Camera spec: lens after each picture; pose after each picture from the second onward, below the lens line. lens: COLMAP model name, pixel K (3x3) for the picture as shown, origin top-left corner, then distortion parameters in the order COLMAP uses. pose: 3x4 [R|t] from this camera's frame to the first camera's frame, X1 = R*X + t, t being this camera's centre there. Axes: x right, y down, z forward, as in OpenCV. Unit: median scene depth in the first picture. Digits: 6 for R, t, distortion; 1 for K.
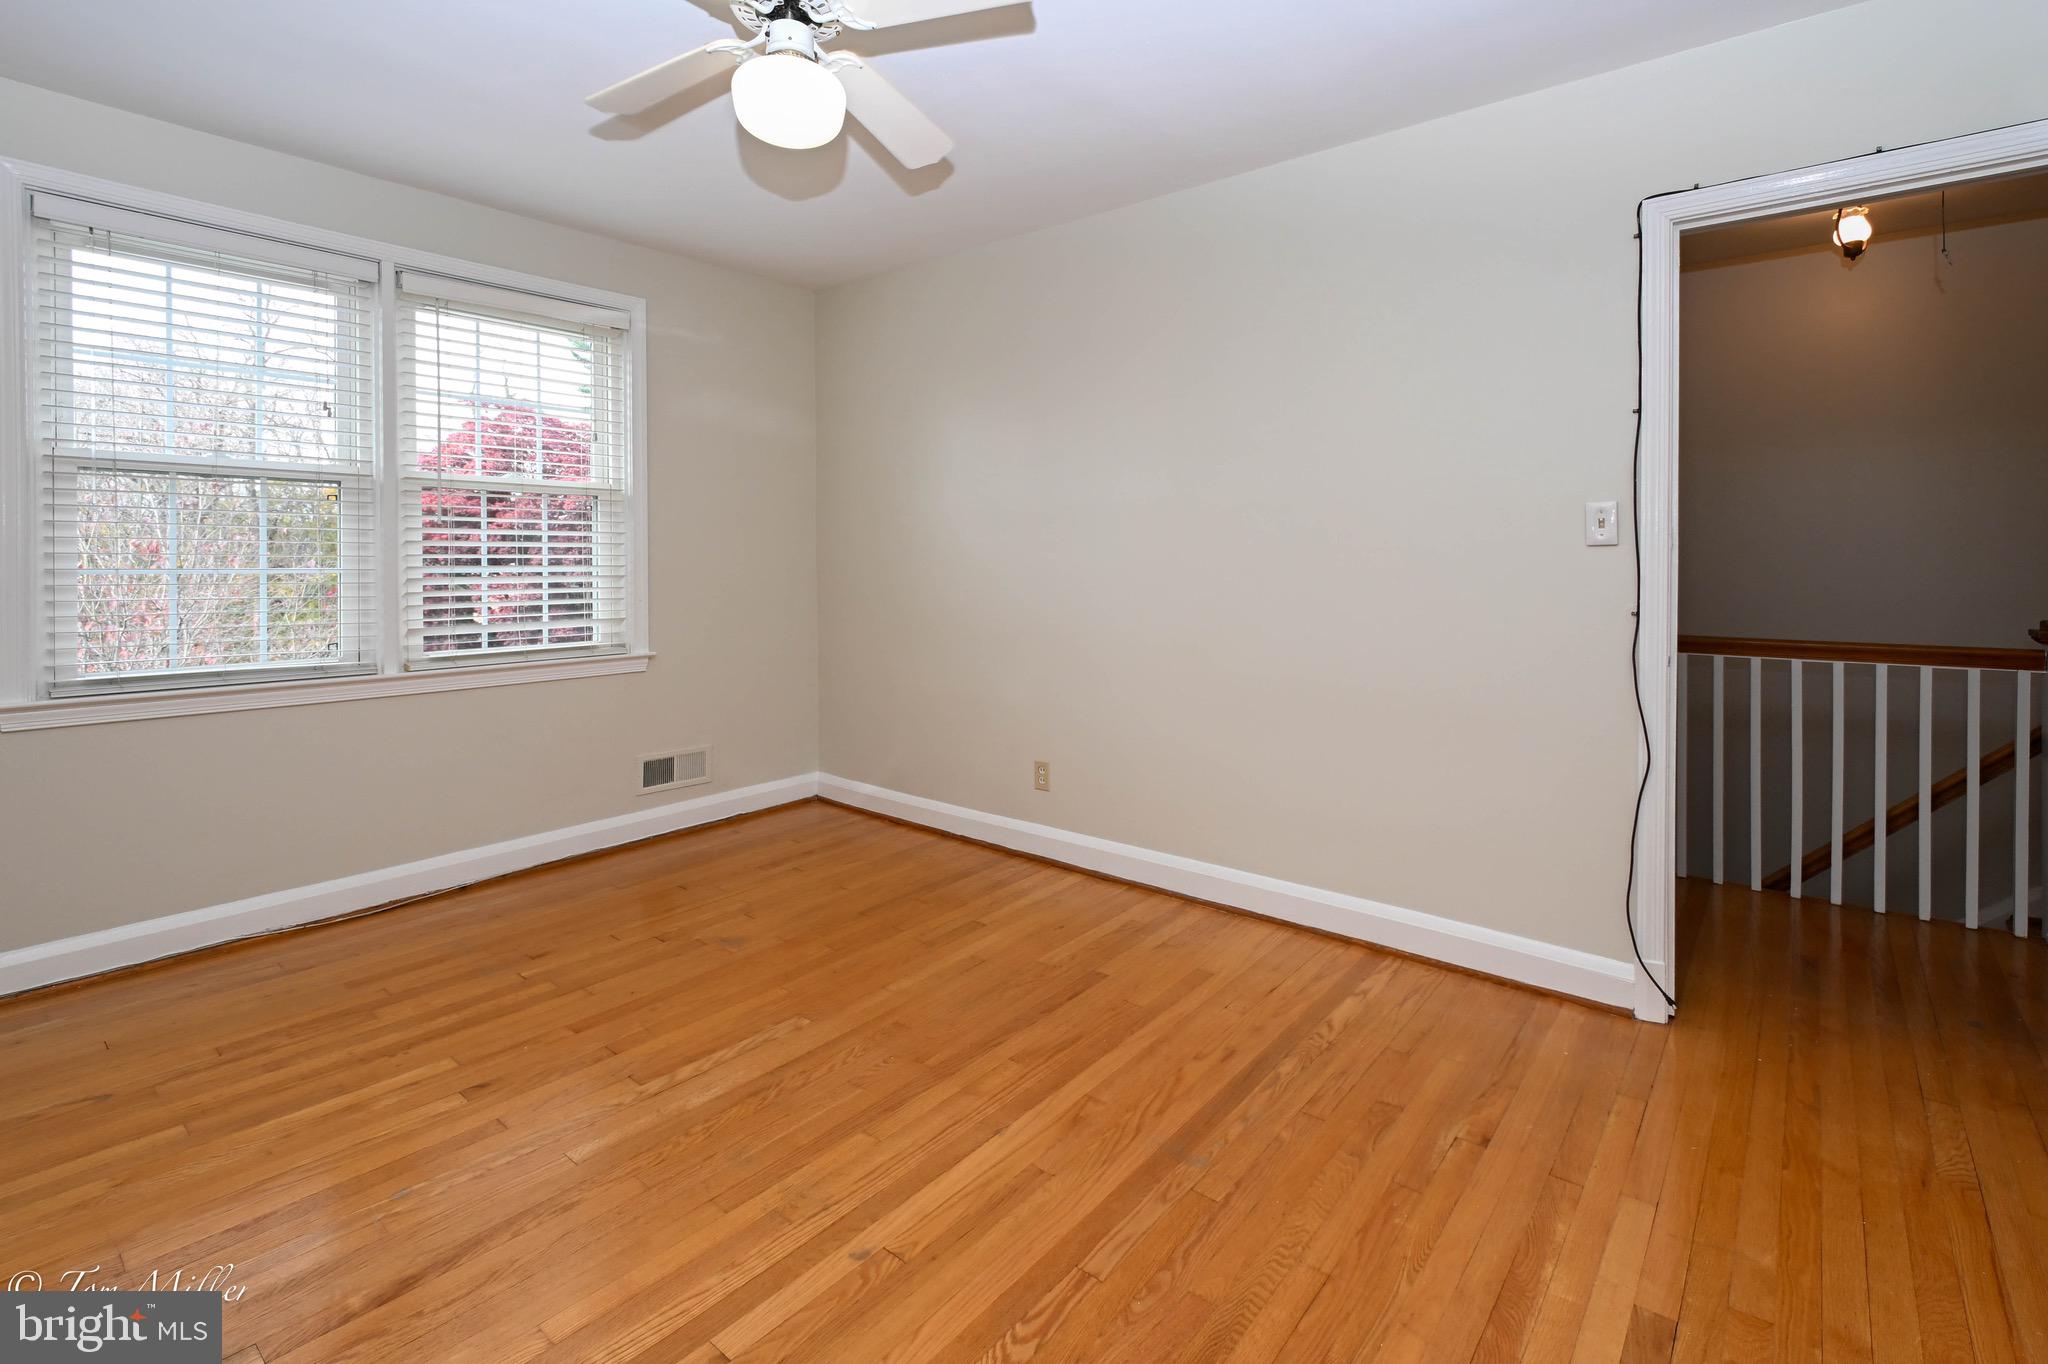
lens RADIAL K [[948.7, 0, 1026.5], [0, 948.7, 649.4], [0, 0, 1]] dist [-0.001120, -0.000327]
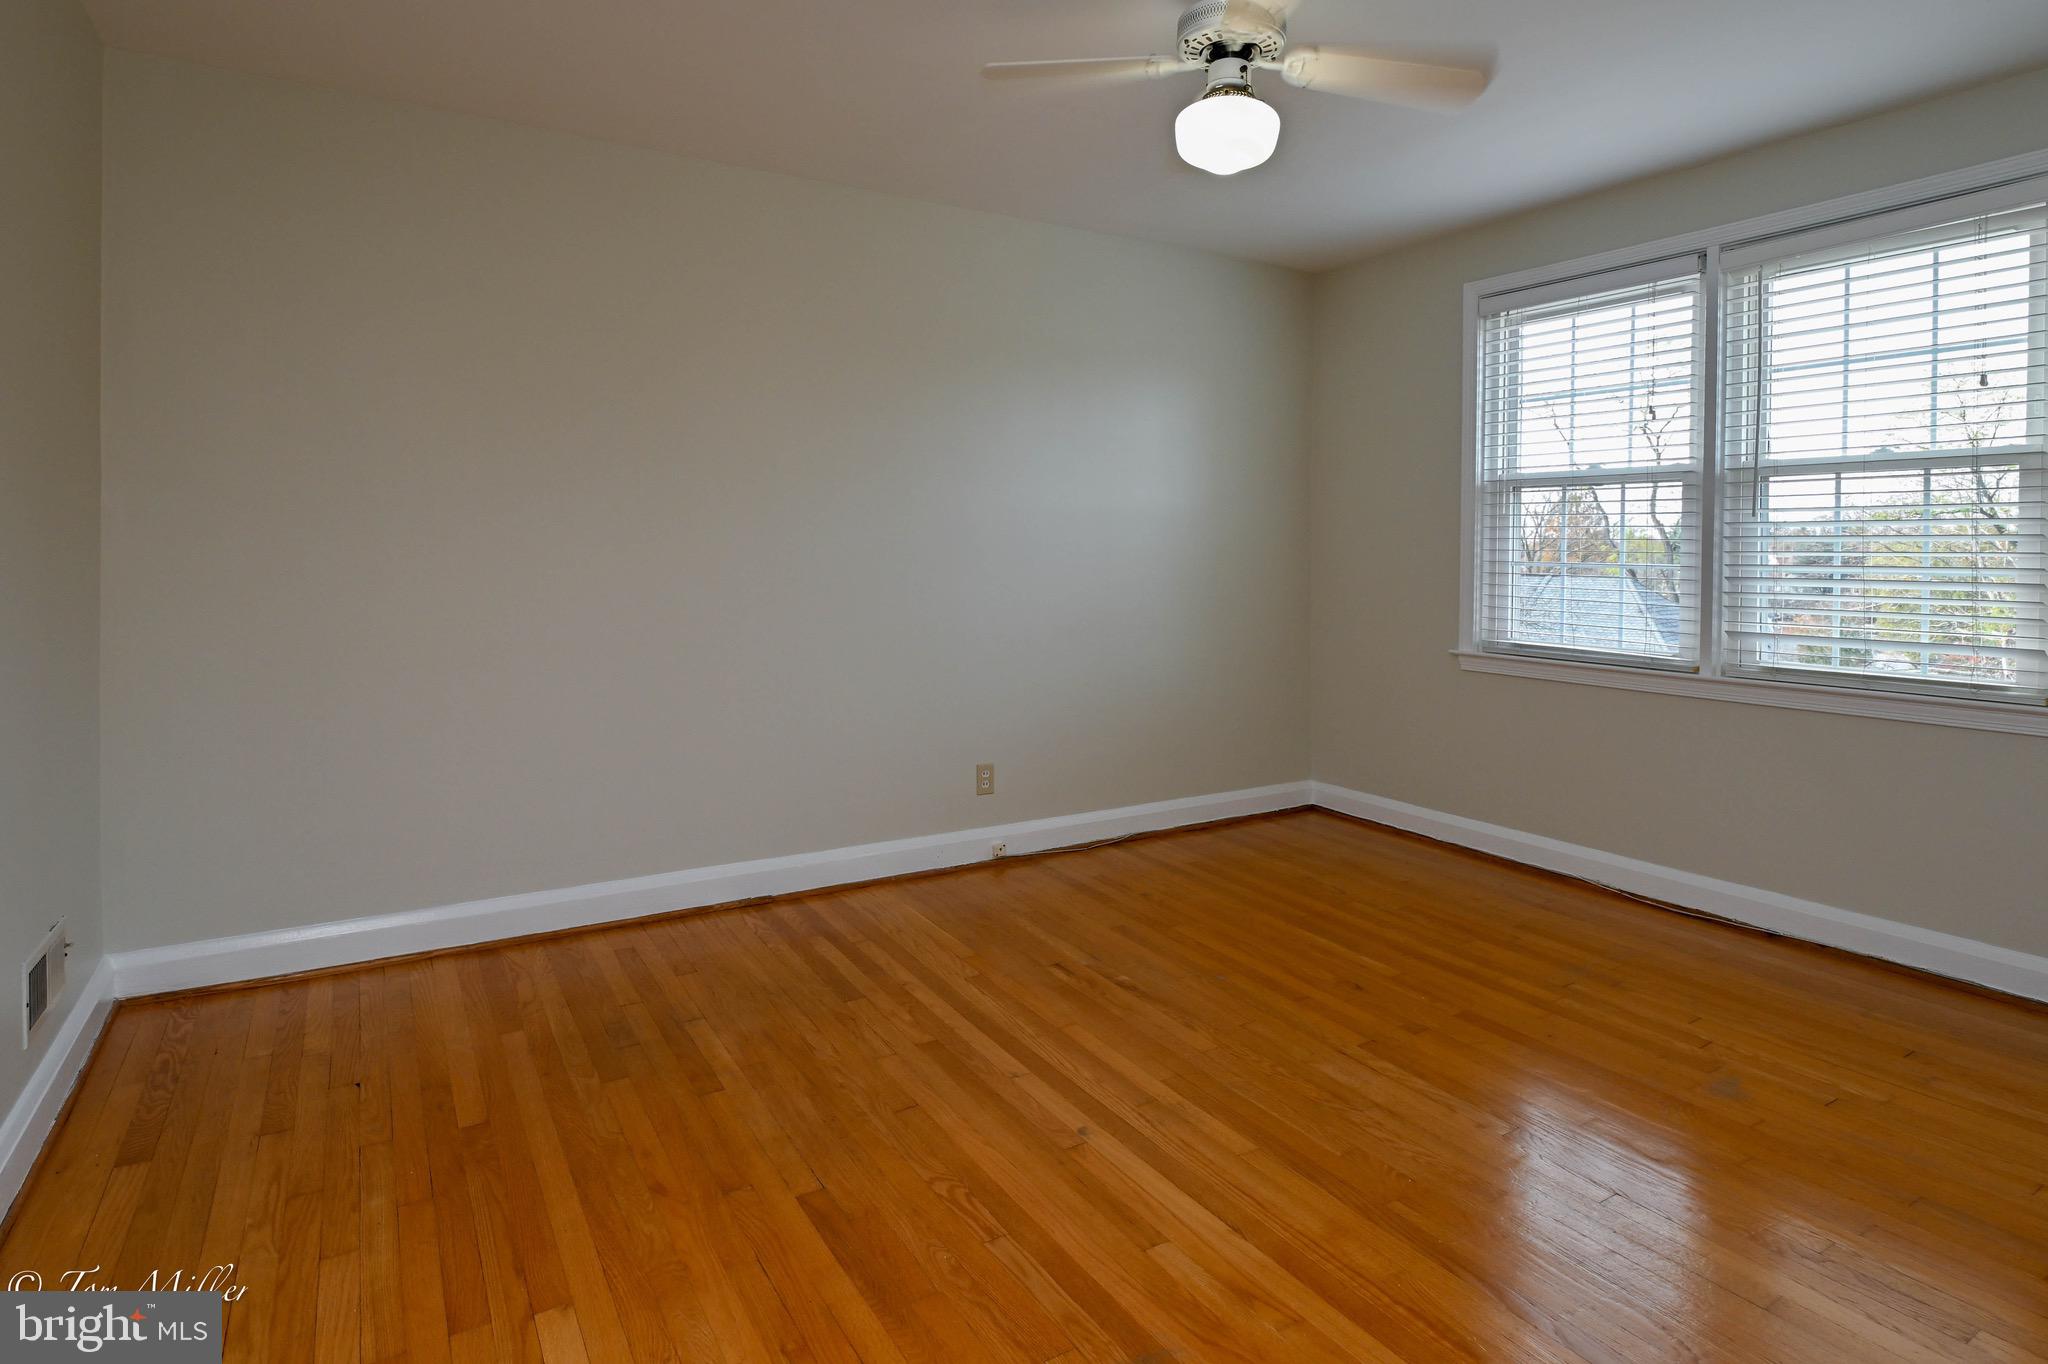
lens RADIAL K [[1067.7, 0, 1024.0], [0, 1067.7, 682.0], [0, 0, 1]] dist [-0.018648, -0.000077]
pose [[-0.329027, 0.116017, -0.937167, 0.859601], [-0.097939, 0.982880, 0.156061, -0.102853], [0.939228, 0.143133, -0.312032, 1.038833]]
